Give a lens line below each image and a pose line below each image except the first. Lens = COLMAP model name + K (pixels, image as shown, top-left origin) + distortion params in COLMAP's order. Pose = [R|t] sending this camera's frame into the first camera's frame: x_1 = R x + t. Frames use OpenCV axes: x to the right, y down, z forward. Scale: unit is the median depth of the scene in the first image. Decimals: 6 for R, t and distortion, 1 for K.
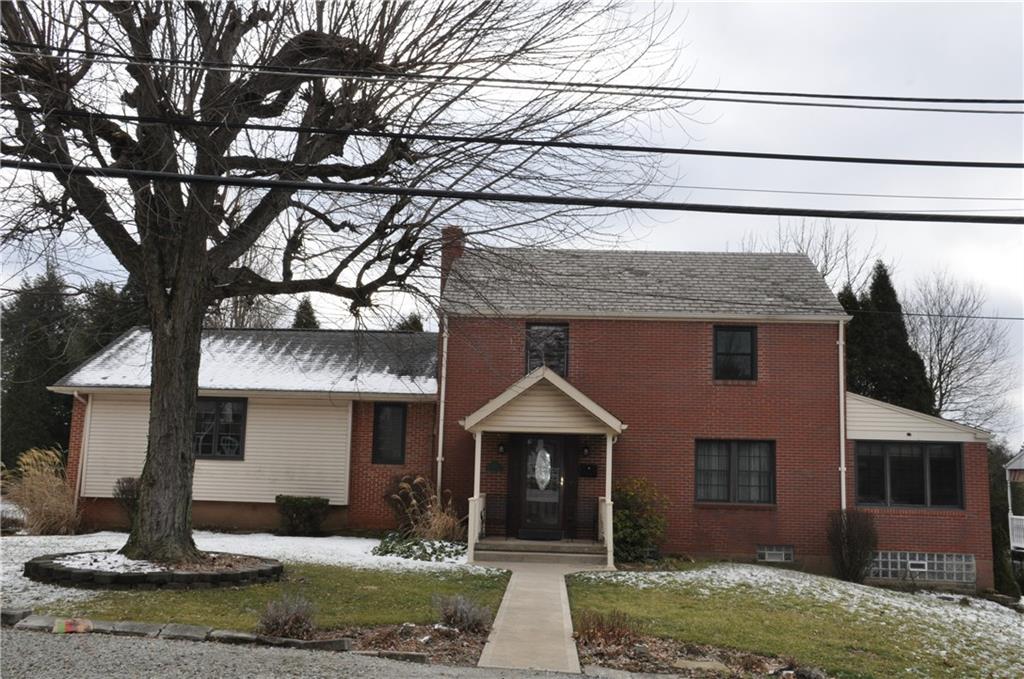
lens RADIAL K [[987.5, 0, 512.0], [0, 987.5, 339.5], [0, 0, 1]] dist [0.046915, 0.007806]
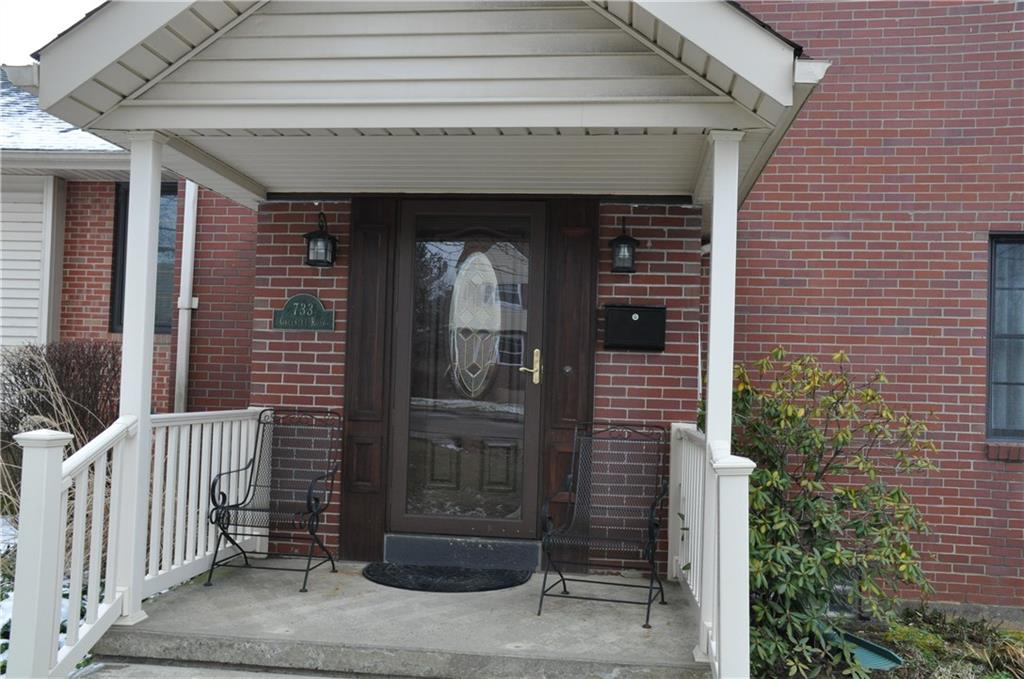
lens RADIAL K [[987.5, 0, 512.0], [0, 987.5, 339.5], [0, 0, 1]] dist [0.046915, 0.007806]
pose [[0.998077, 0.002467, -0.061942, 0.061049], [0.002919, 0.996229, 0.086711, 0.112474], [0.061922, -0.086725, 0.994306, 0.726075]]
